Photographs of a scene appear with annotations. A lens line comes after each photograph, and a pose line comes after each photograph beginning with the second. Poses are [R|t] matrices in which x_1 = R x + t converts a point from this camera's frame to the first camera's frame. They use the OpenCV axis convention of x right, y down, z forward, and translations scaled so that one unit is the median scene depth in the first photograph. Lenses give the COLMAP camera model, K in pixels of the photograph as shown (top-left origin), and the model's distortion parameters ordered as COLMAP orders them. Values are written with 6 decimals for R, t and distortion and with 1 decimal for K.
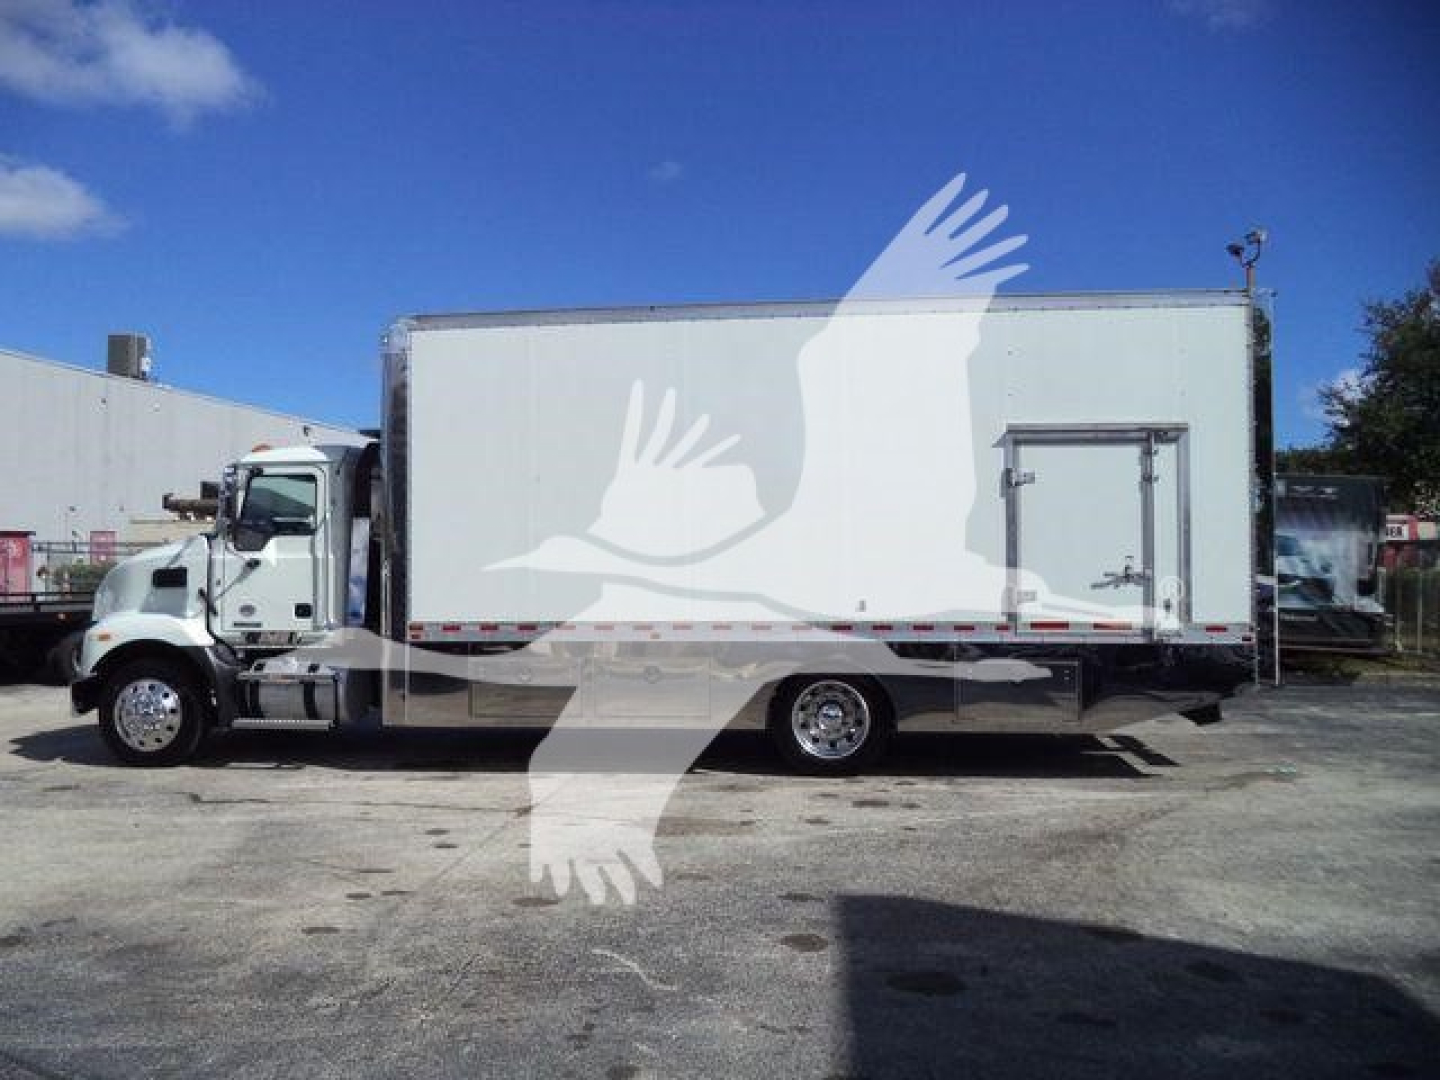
lens RADIAL K [[1169.0, 0, 720.0], [0, 1169.0, 540.0], [0, 0, 1]] dist [-0.014418, -0.006681]
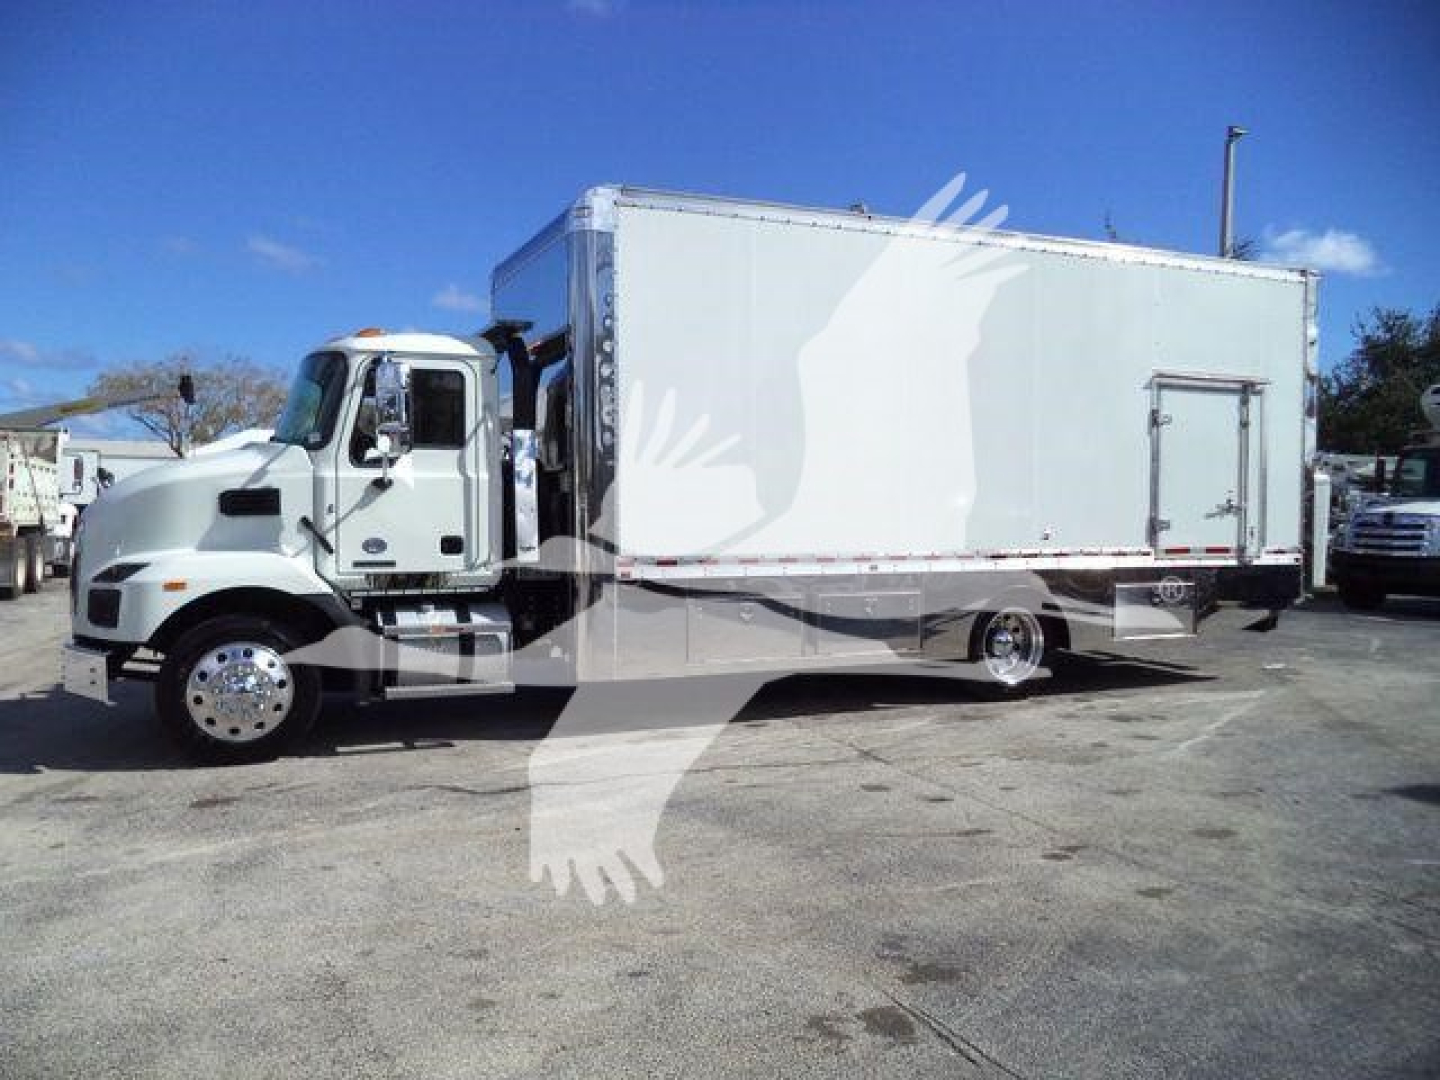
lens RADIAL K [[1169.0, 0, 720.0], [0, 1169.0, 540.0], [0, 0, 1]] dist [-0.014418, -0.006681]
pose [[0.860550, -0.007057, 0.509318, -0.605504], [-0.019593, 0.998705, 0.046942, 0.016518], [-0.508990, -0.050375, 0.859297, 0.232536]]
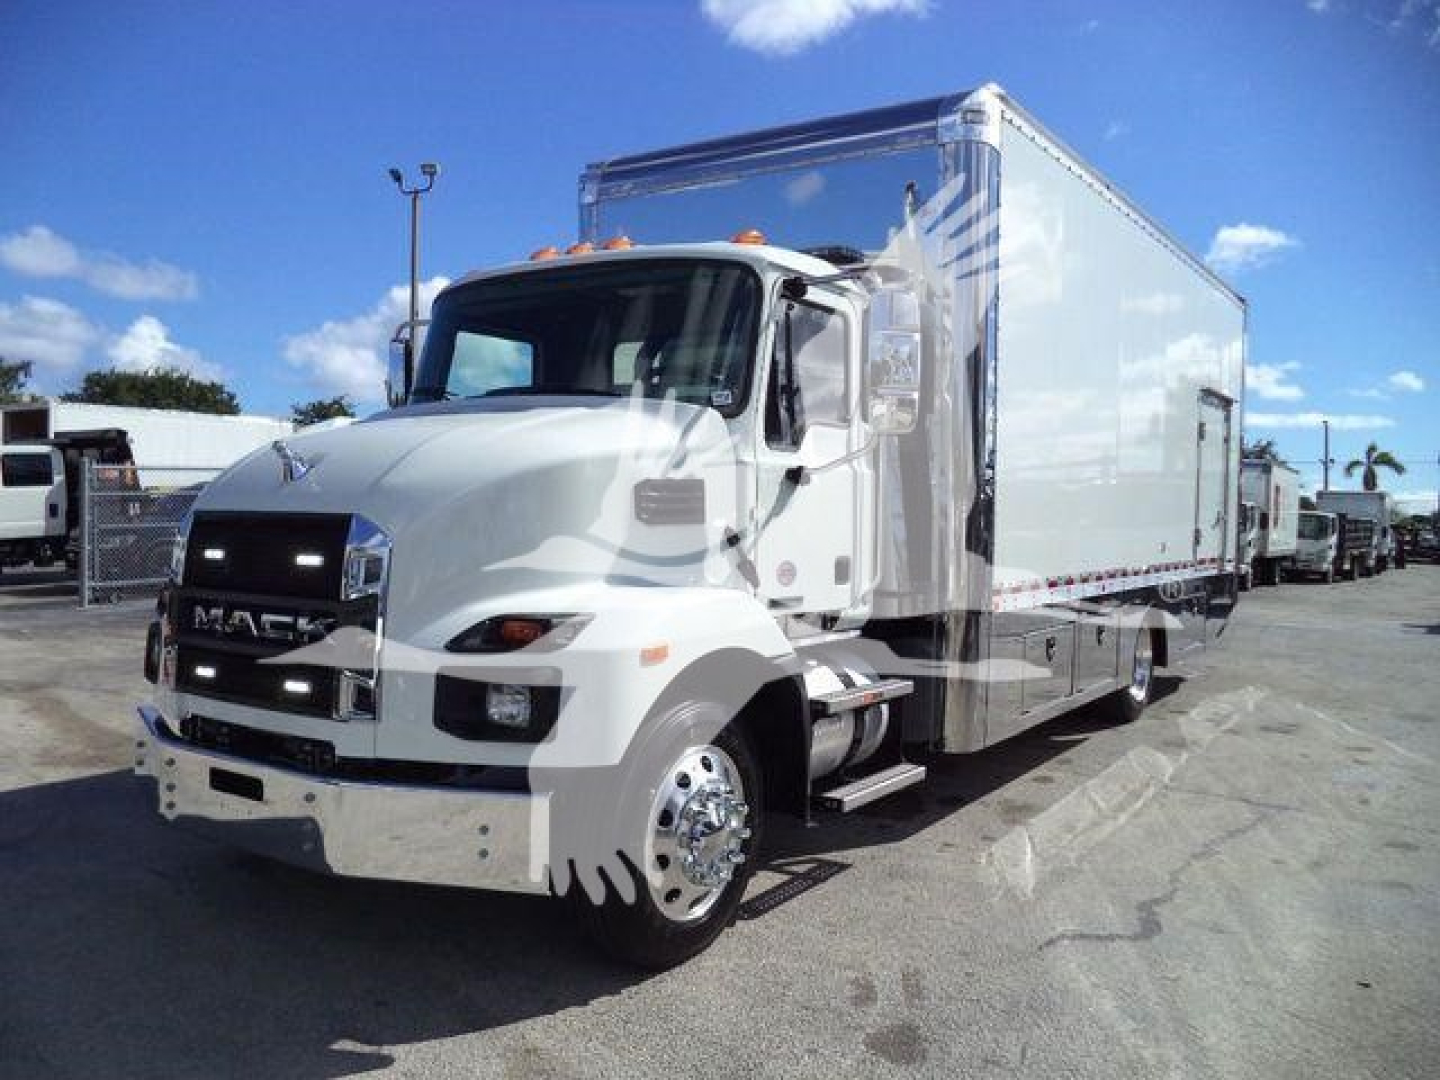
lens RADIAL K [[1169.0, 0, 720.0], [0, 1169.0, 540.0], [0, 0, 1]] dist [-0.014418, -0.006681]
pose [[0.447661, -0.009061, 0.894157, -0.863949], [-0.047735, 0.998281, 0.034014, 0.031775], [-0.892928, -0.057909, 0.446459, 0.815432]]
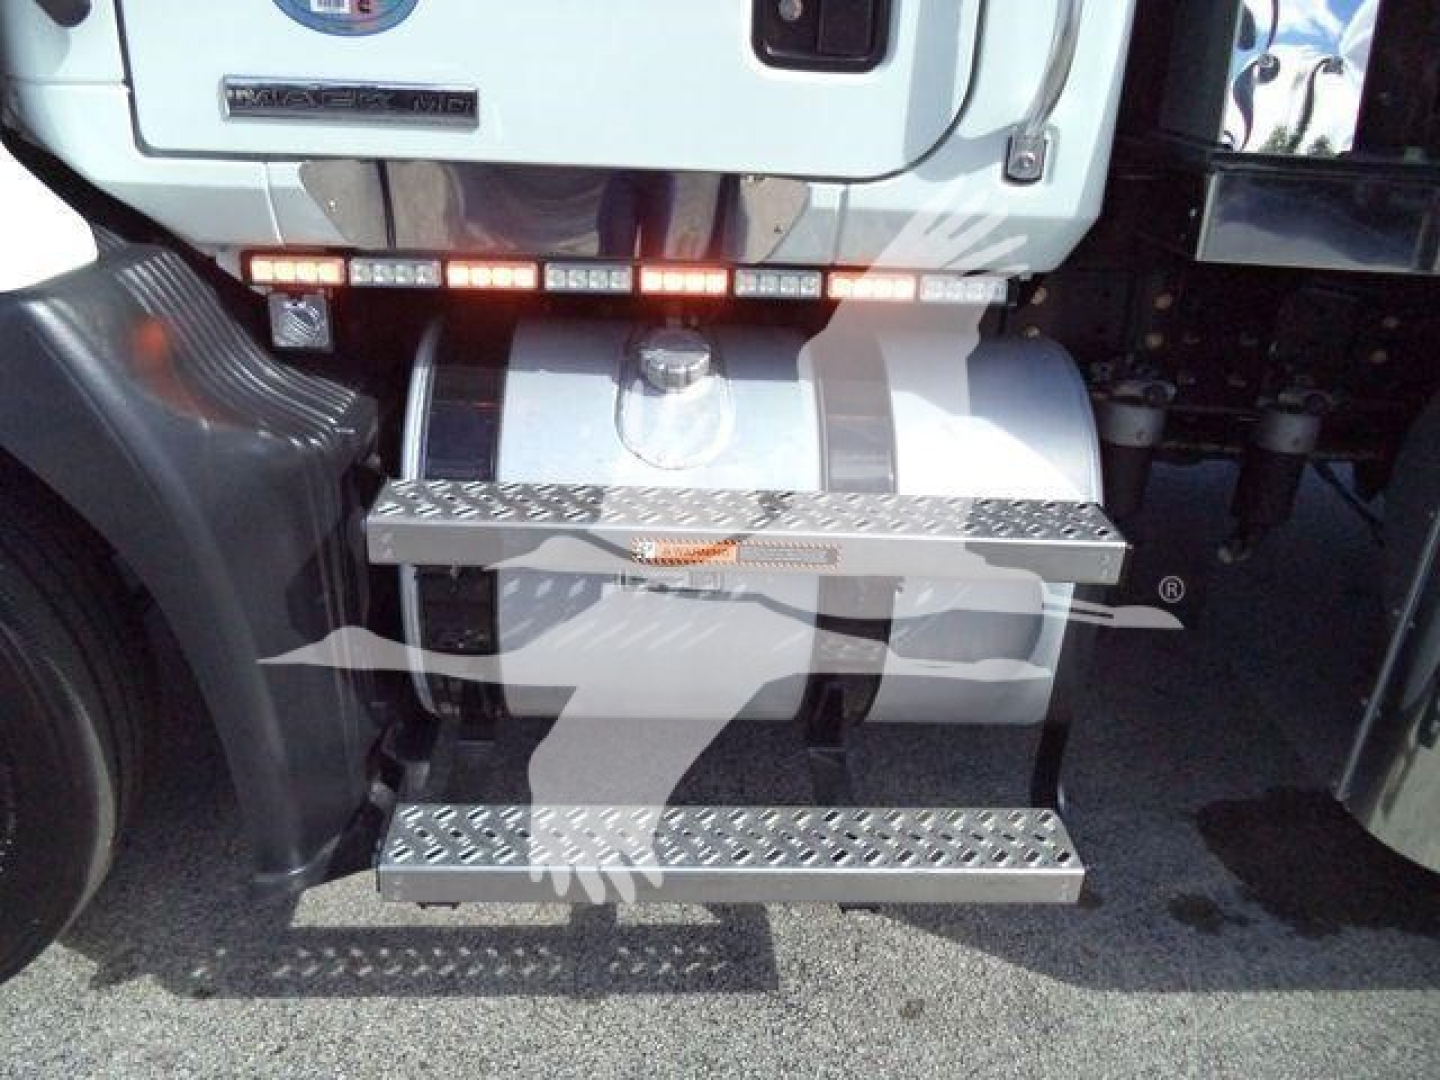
lens RADIAL K [[1241.4, 0, 720.0], [0, 1241.4, 540.0], [0, 0, 1]] dist [-0.017496, -0.008293]
pose [[0.982033, -0.027641, 0.186676, -0.397030], [-0.059088, 0.894436, 0.443275, 0.053915], [-0.179222, -0.446341, 0.876732, 0.864692]]
